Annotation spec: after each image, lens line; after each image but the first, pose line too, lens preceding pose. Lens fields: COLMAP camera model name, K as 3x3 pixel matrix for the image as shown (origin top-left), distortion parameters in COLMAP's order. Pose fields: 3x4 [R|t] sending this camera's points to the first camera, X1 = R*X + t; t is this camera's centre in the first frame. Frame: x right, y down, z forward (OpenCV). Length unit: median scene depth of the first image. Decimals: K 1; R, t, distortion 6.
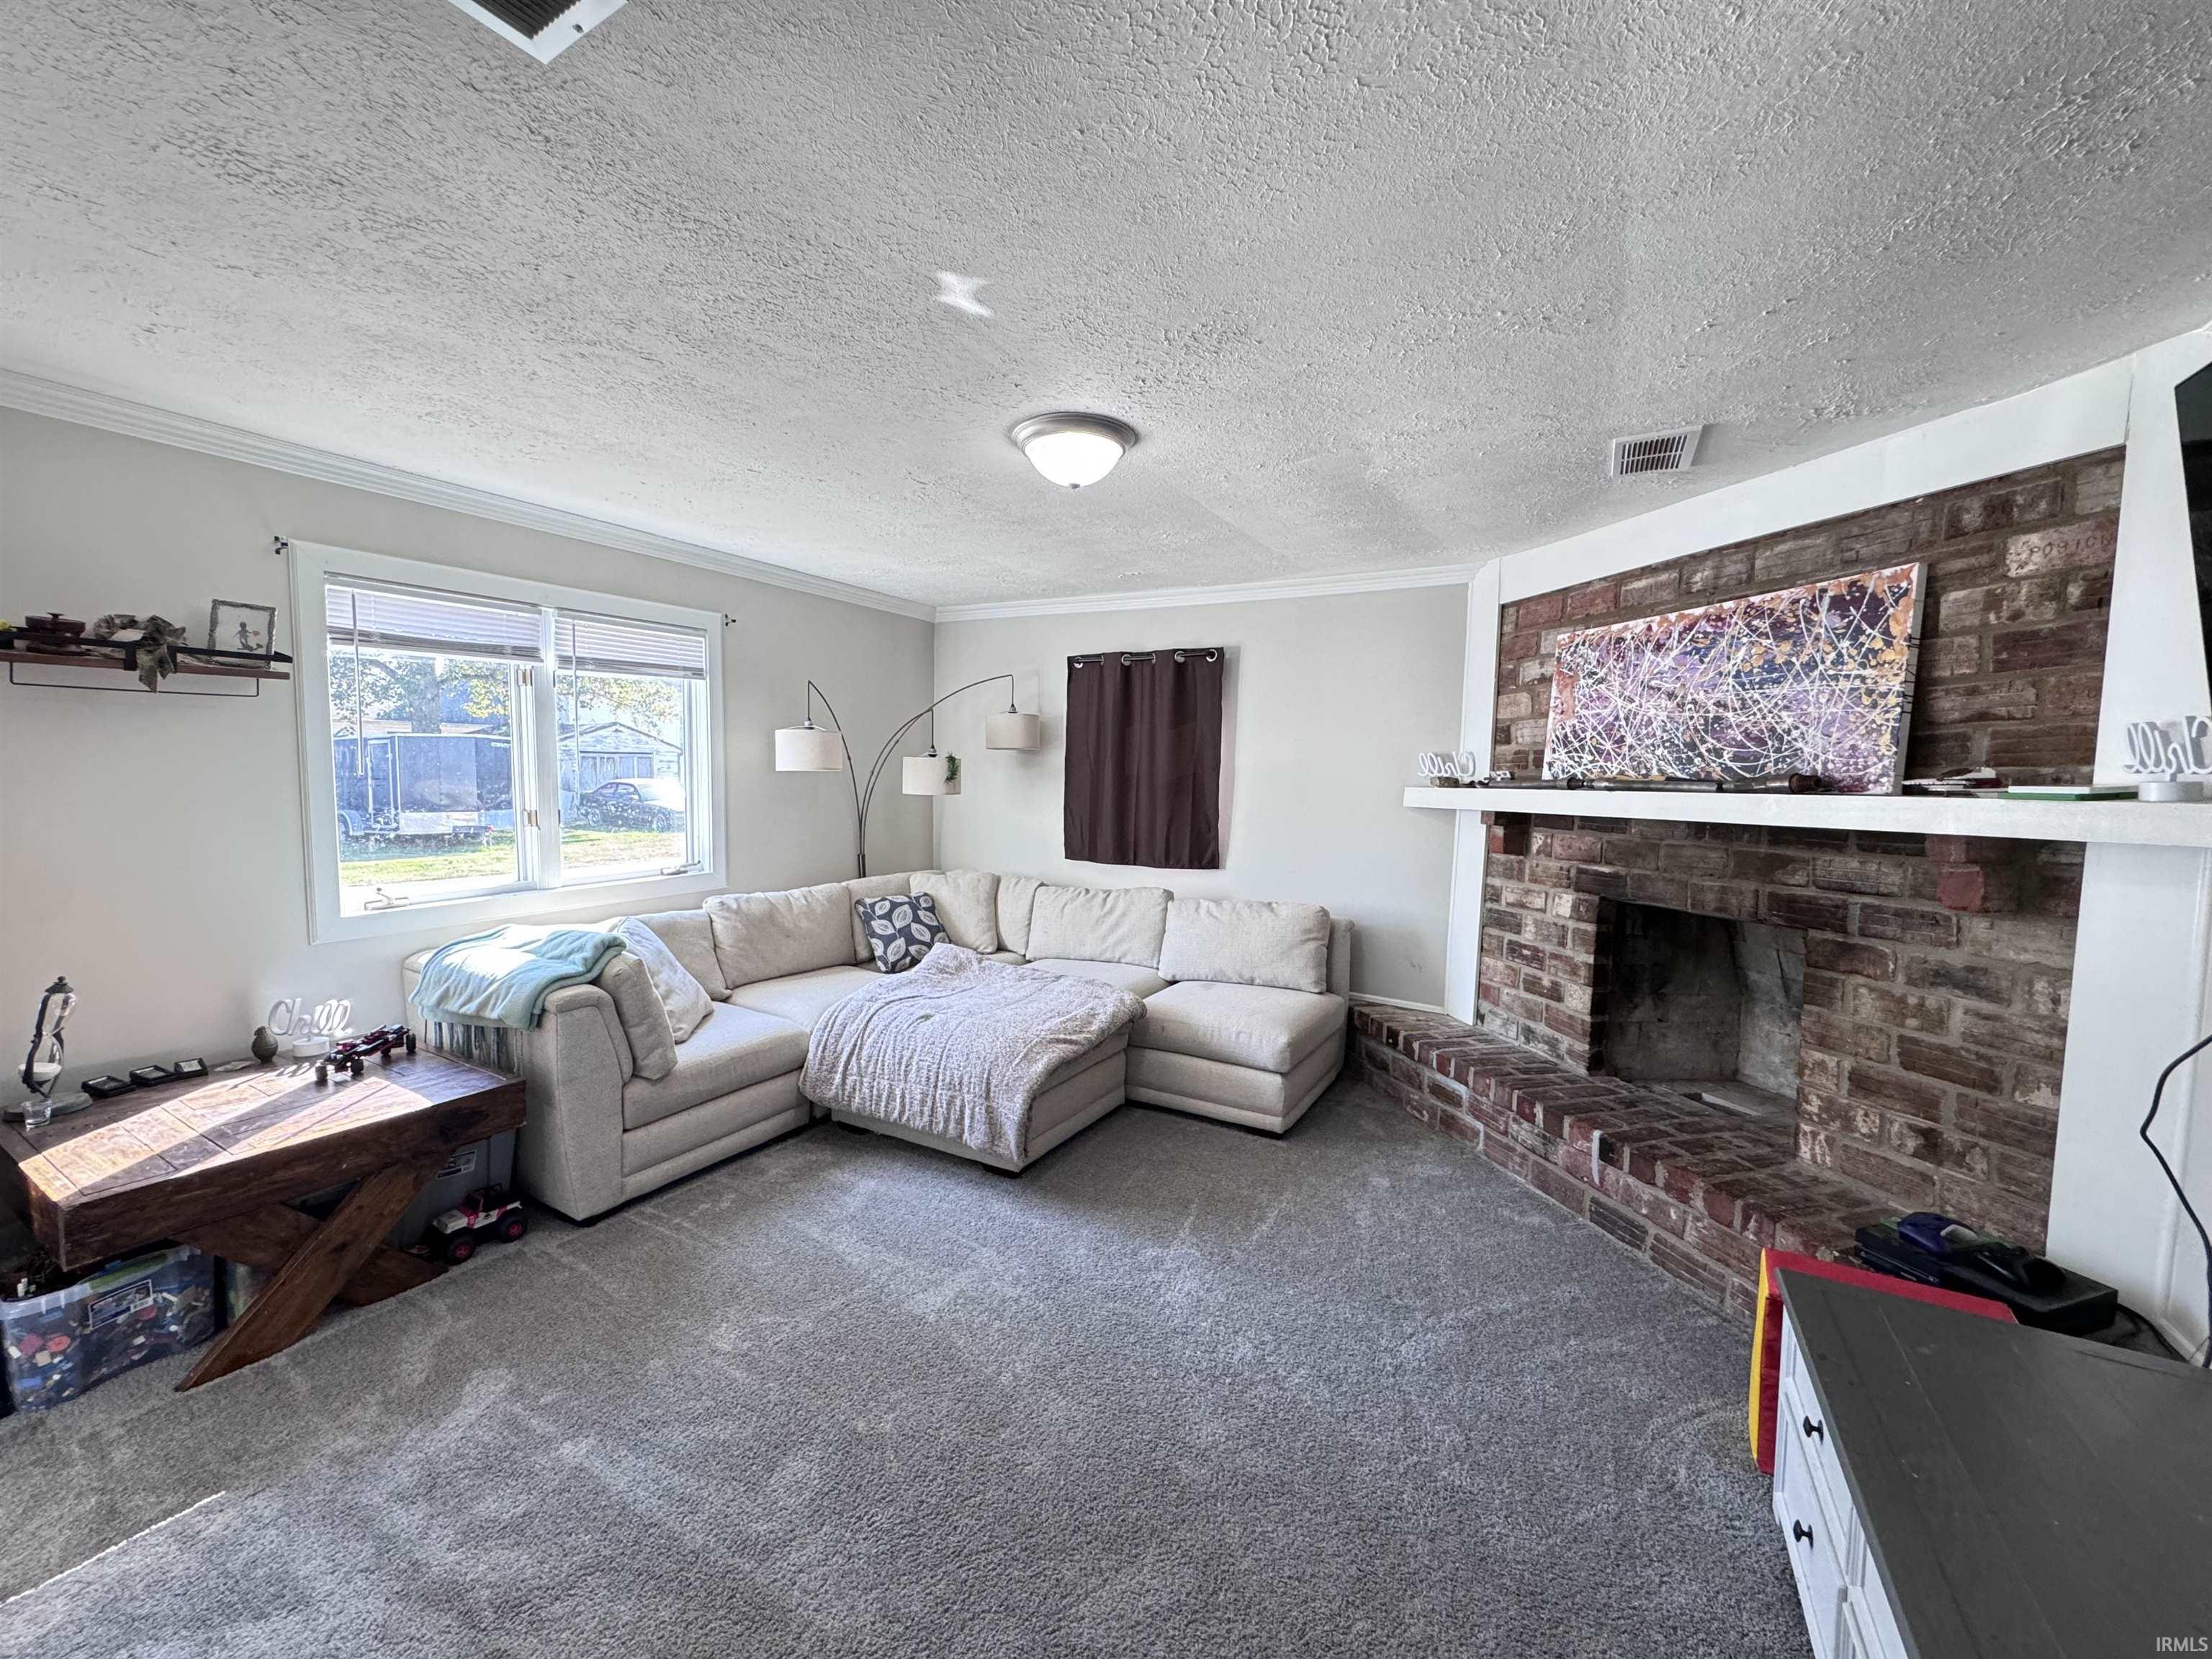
lens RADIAL K [[884.5, 0, 1105.4], [0, 884.5, 830.0], [0, 0, 1]] dist [-0.001873, 0.000759]
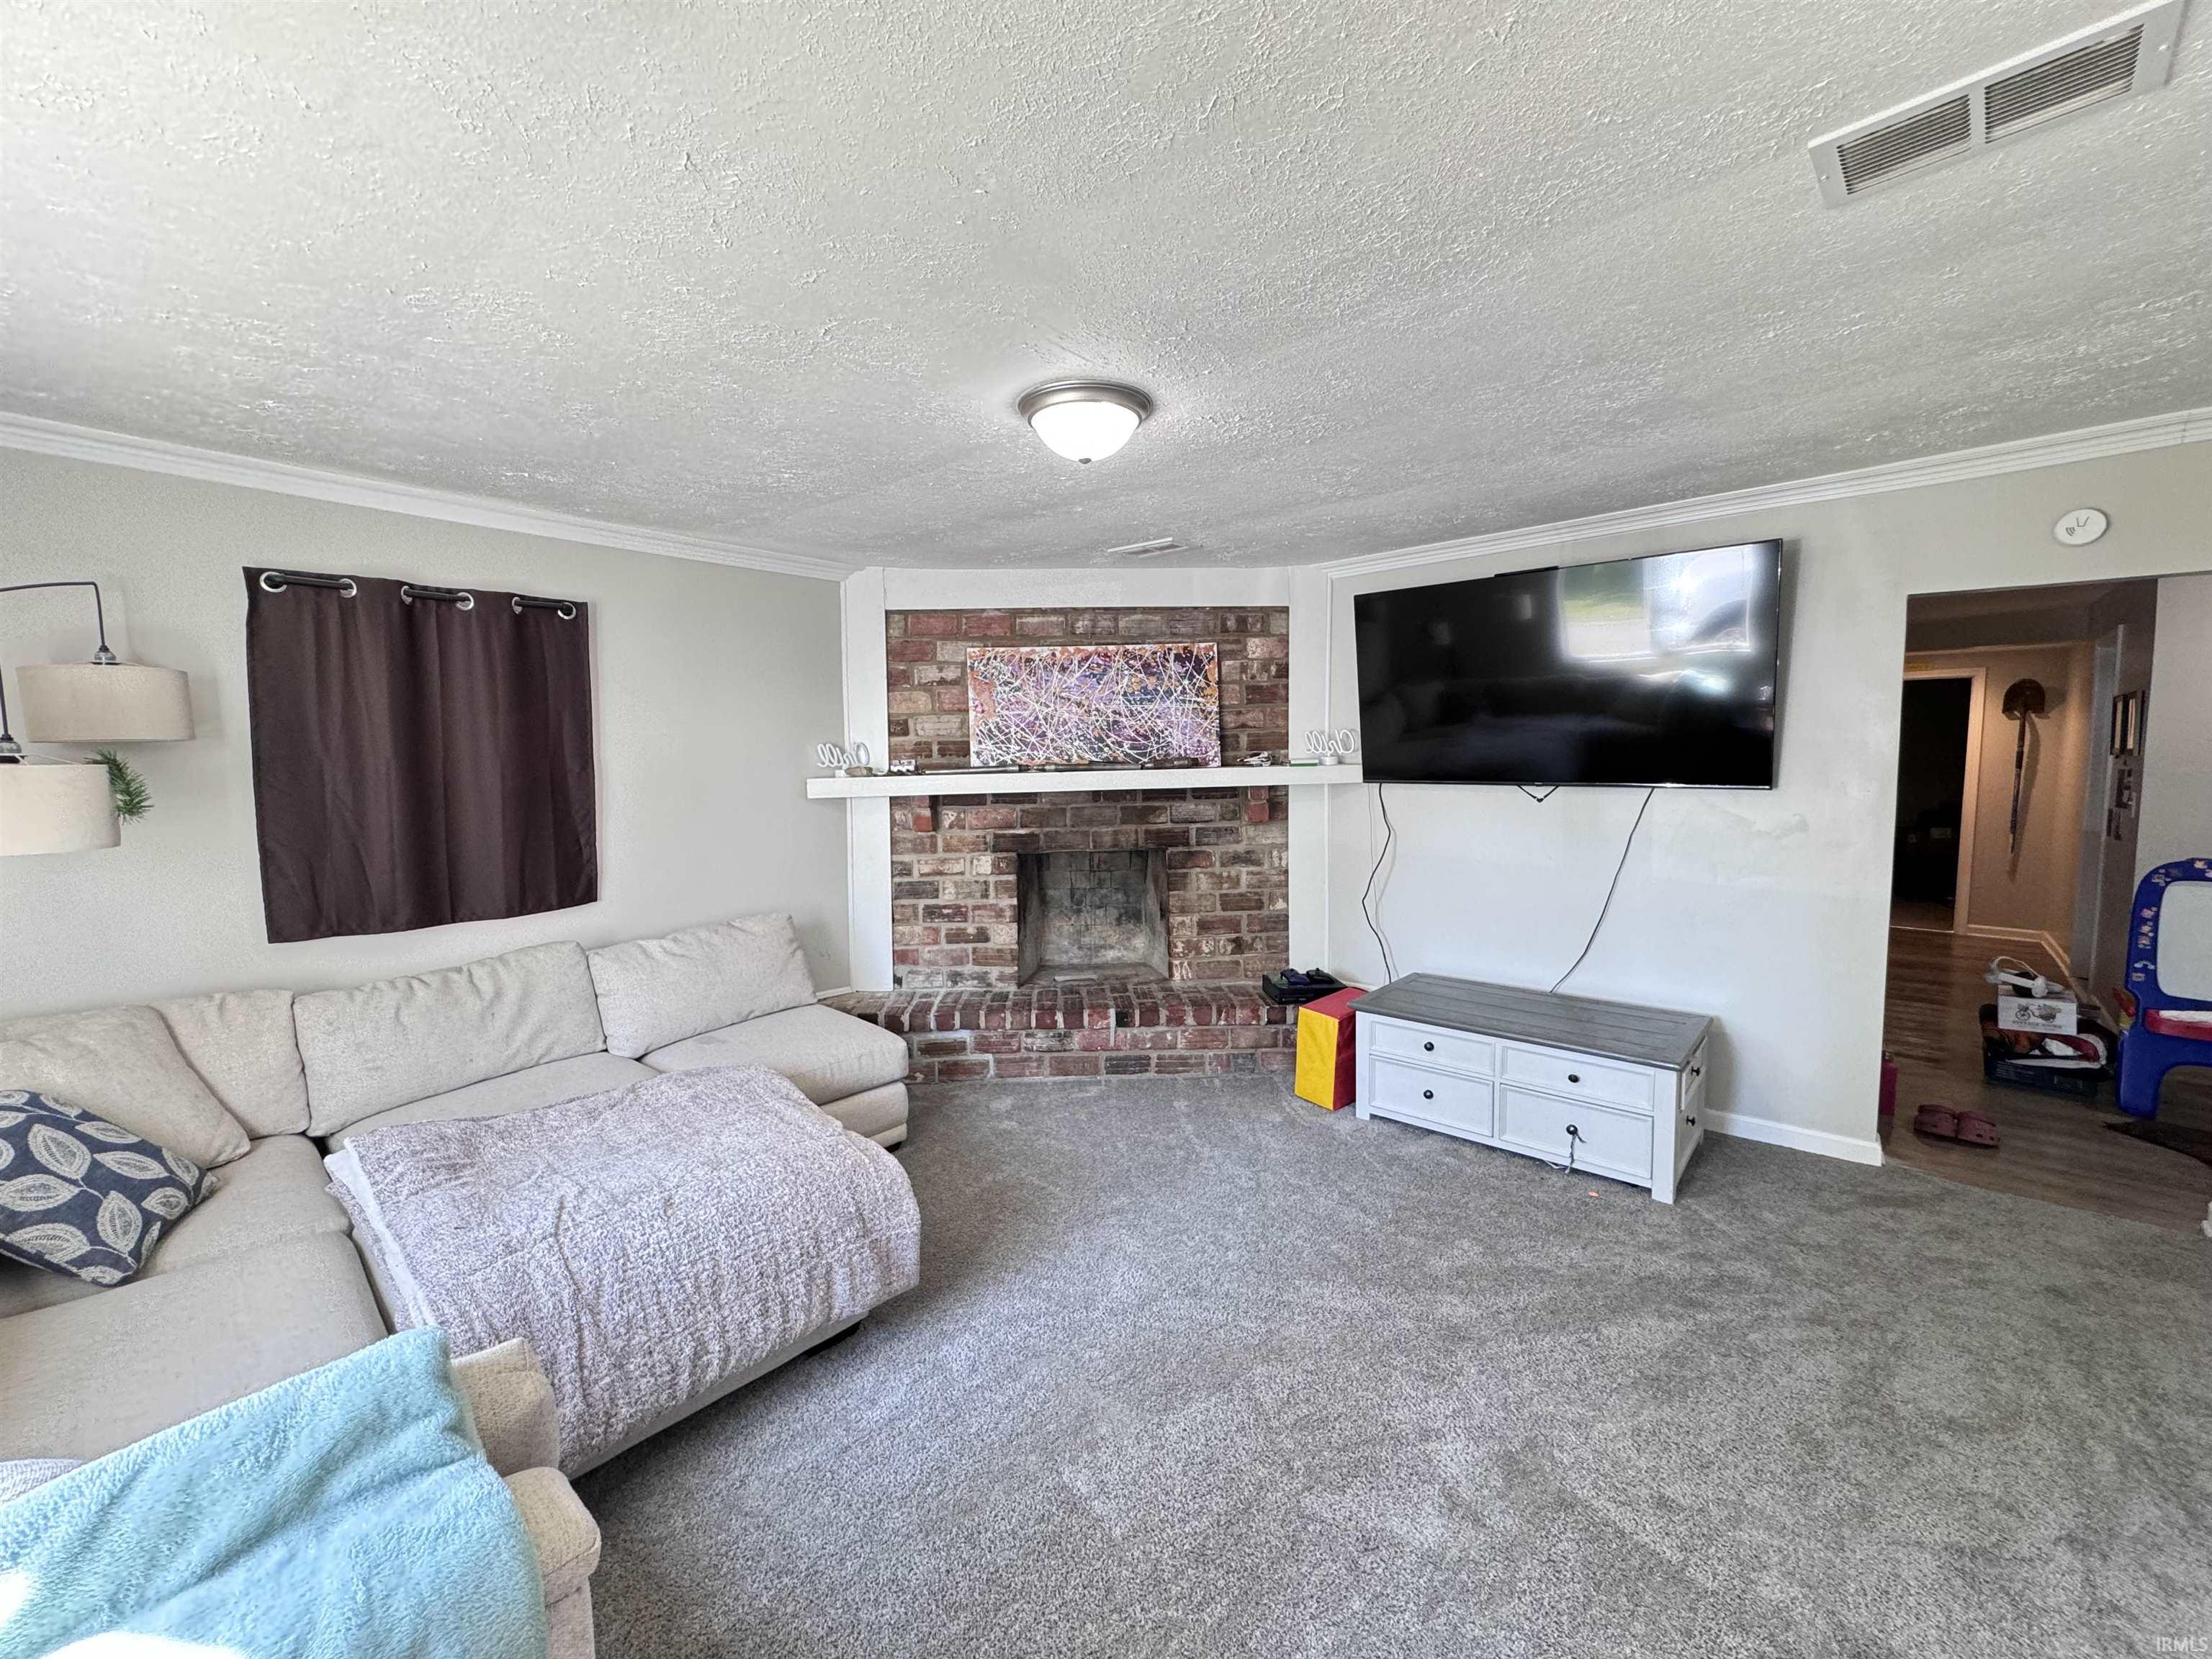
lens RADIAL K [[884.5, 0, 1106.0], [0, 884.5, 826.5], [0, 0, 1]] dist [-0.001873, 0.000759]
pose [[0.216967, -0.100215, 0.971021, -0.806306], [0.082827, 0.993019, 0.083979, -0.074249], [-0.972659, 0.062206, 0.223753, 0.670645]]
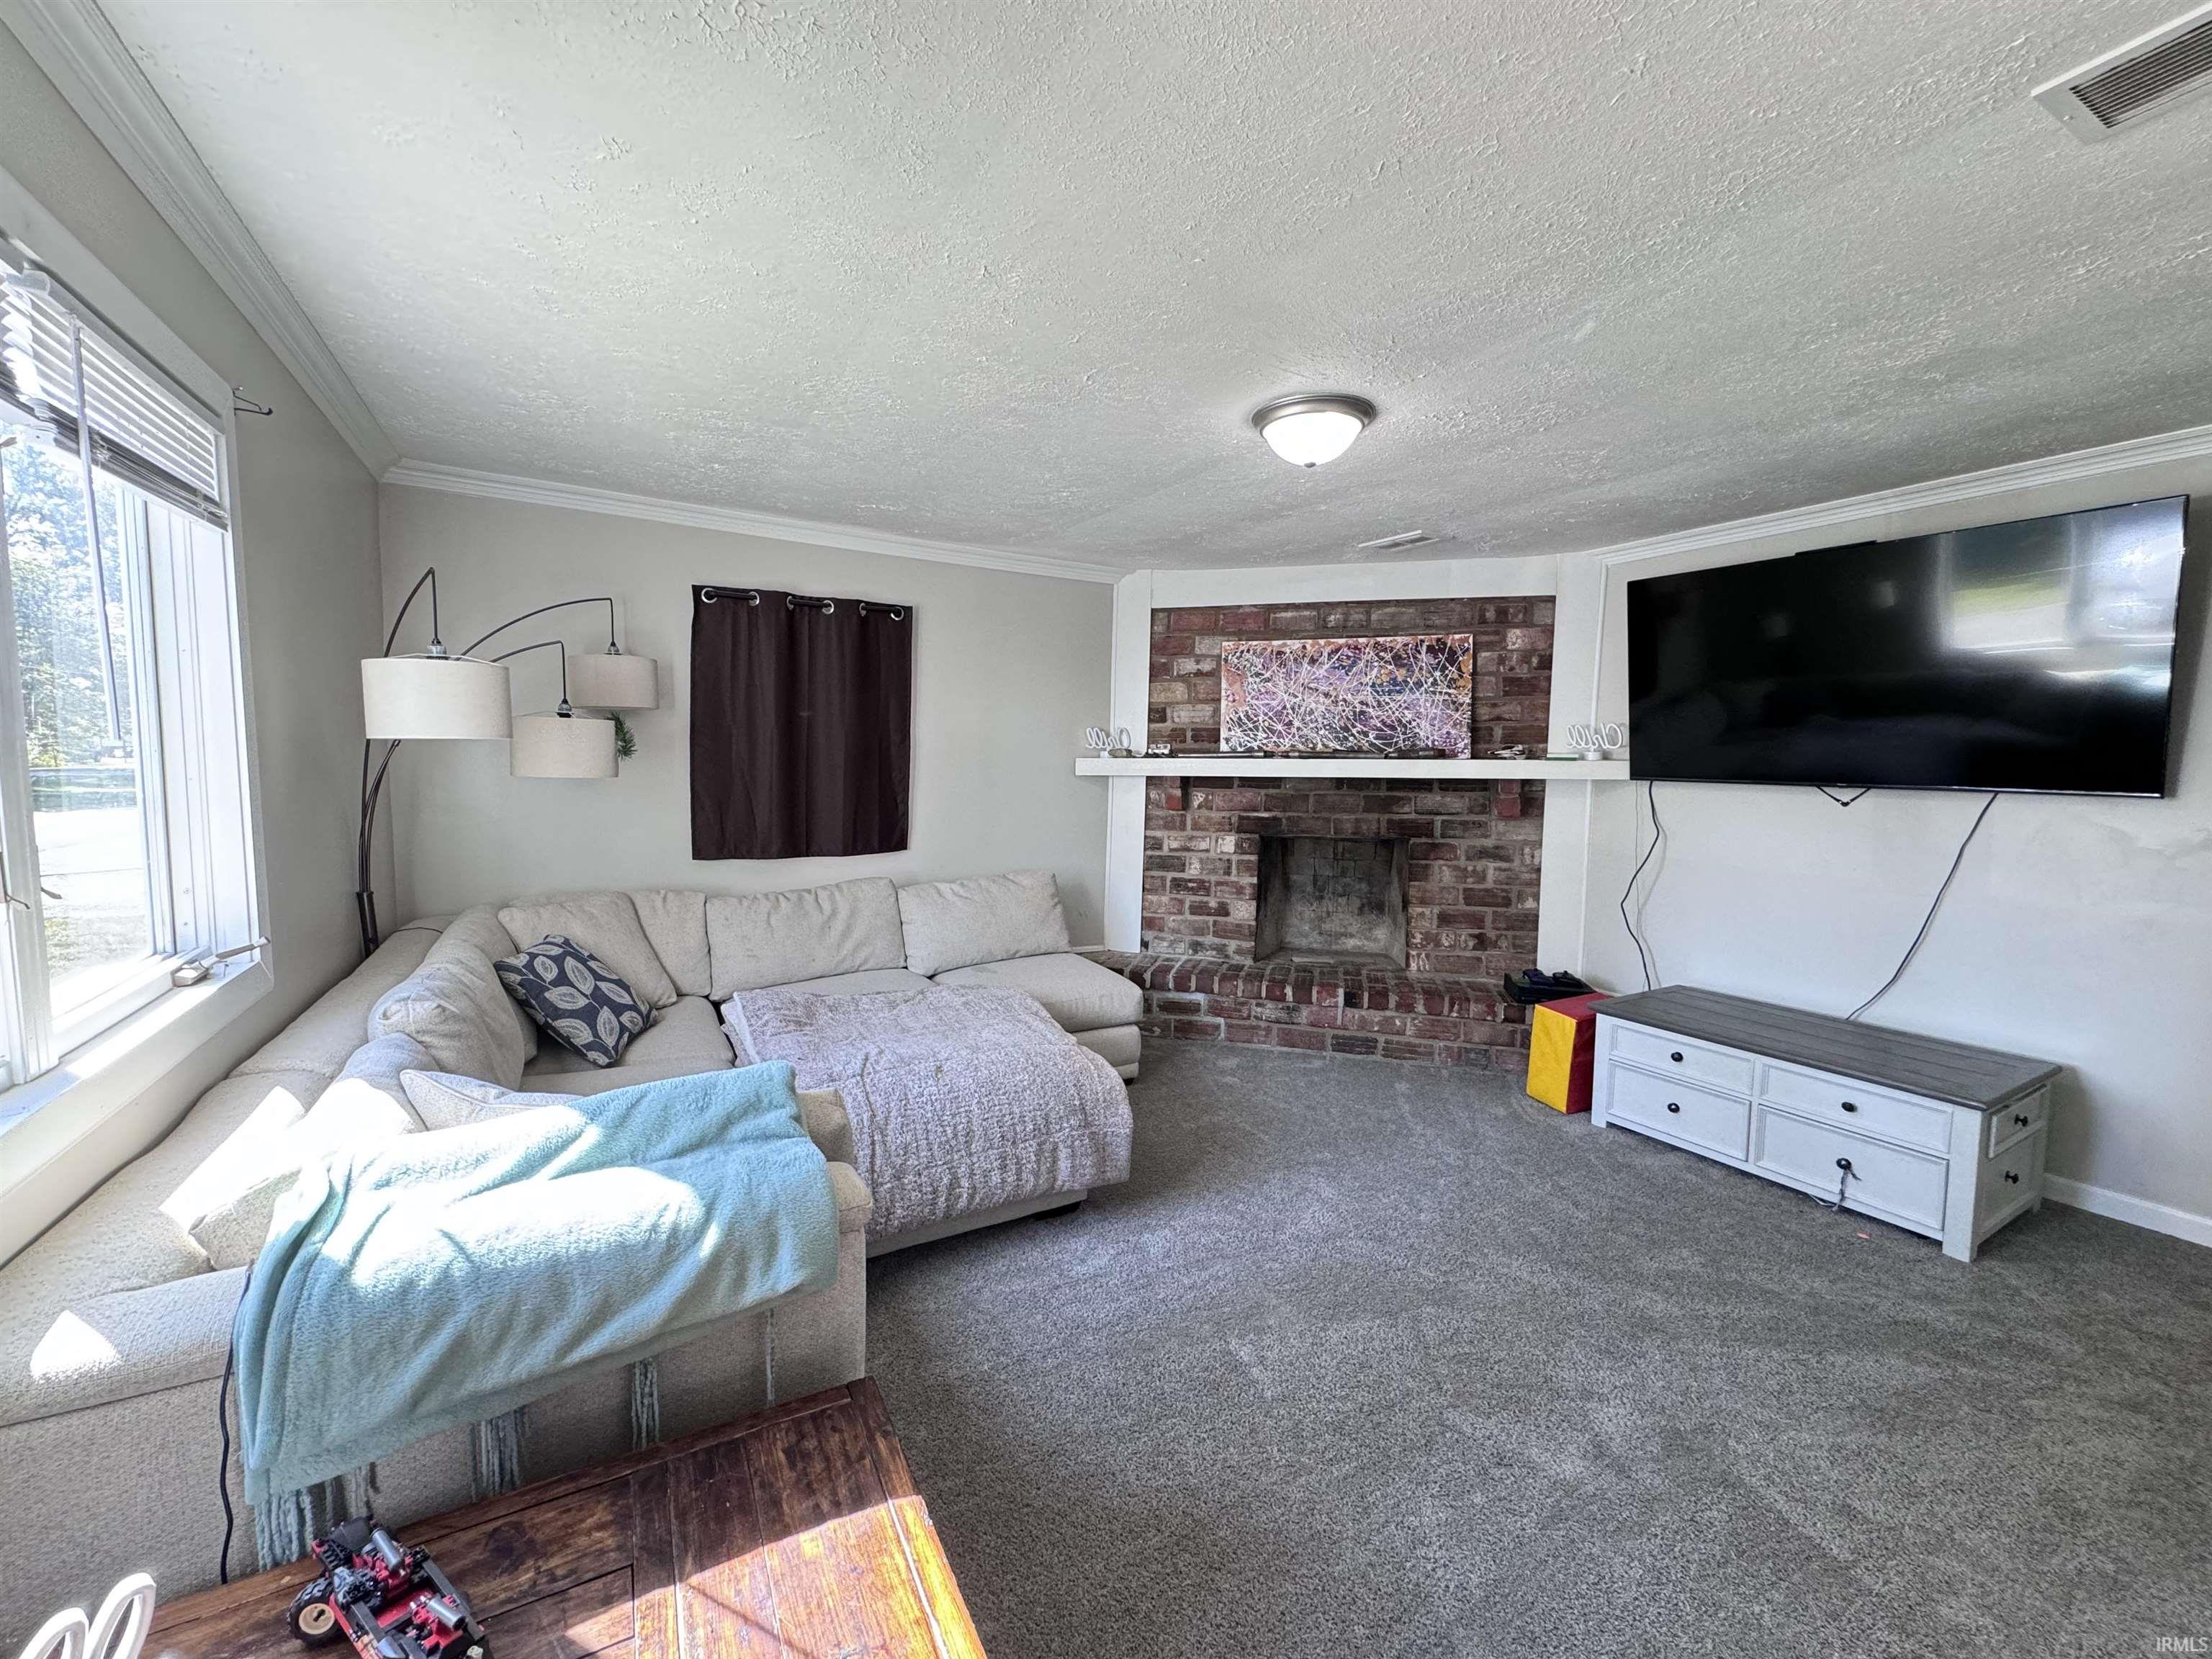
lens RADIAL K [[884.5, 0, 1103.9], [0, 884.5, 827.4], [0, 0, 1]] dist [-0.001873, 0.000759]
pose [[0.510657, -0.077747, 0.856262, -0.894849], [0.050819, 0.996891, 0.060209, -0.038642], [-0.858281, 0.012768, 0.513021, 0.576933]]
